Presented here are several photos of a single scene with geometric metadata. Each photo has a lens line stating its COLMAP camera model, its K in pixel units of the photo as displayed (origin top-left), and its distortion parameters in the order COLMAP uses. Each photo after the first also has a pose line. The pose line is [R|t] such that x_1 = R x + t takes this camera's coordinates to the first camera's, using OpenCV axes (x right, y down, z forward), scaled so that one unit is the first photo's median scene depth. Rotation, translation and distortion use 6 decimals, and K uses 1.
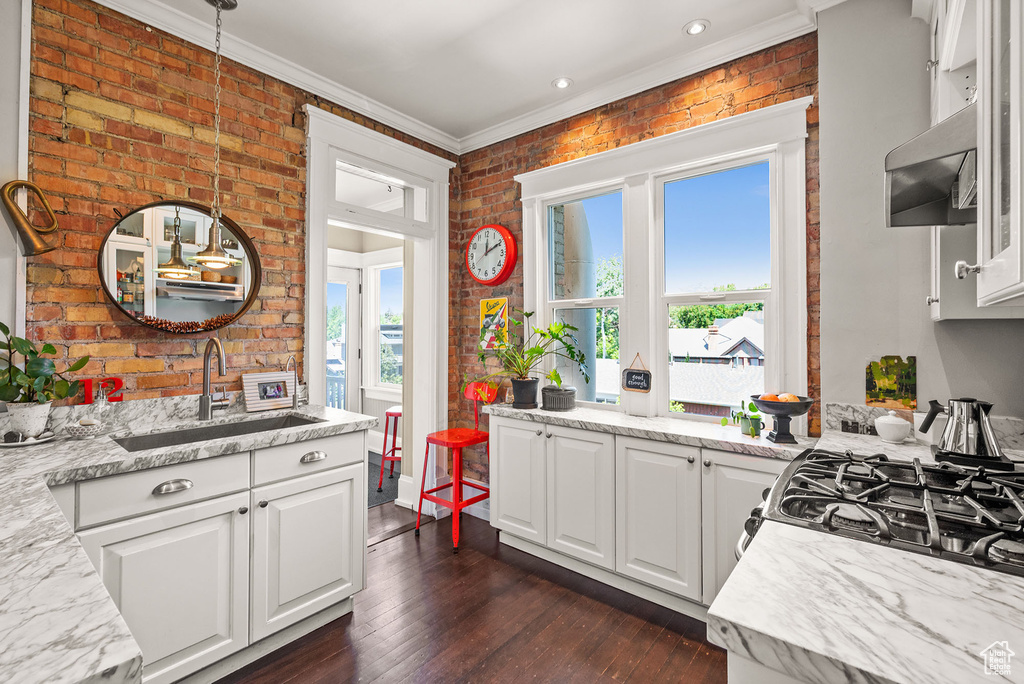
lens RADIAL K [[454.3, 0, 513.7], [0, 454.3, 328.8], [0, 0, 1]] dist [-0.000813, -0.000147]
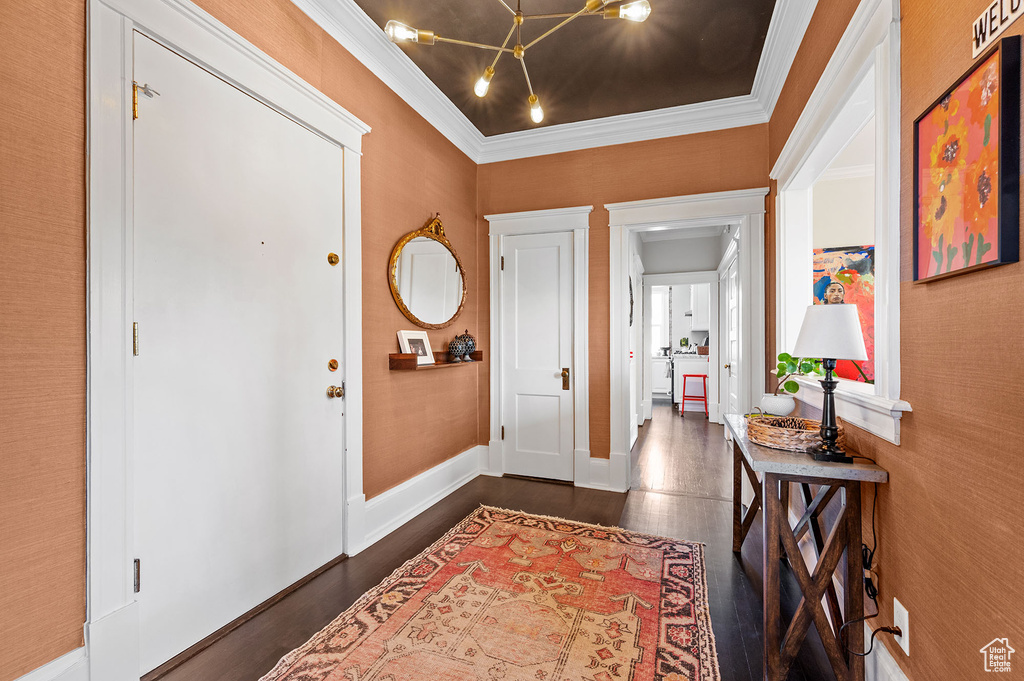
lens RADIAL K [[424.3, 0, 512.4], [0, 424.3, 342.5], [0, 0, 1]] dist [-0.002352, -0.000263]
pose [[0.949118, -0.001017, 0.314918, -2.390205], [-0.002879, 0.999925, 0.011909, 0.058640], [-0.314906, -0.012210, 0.949044, -2.784886]]
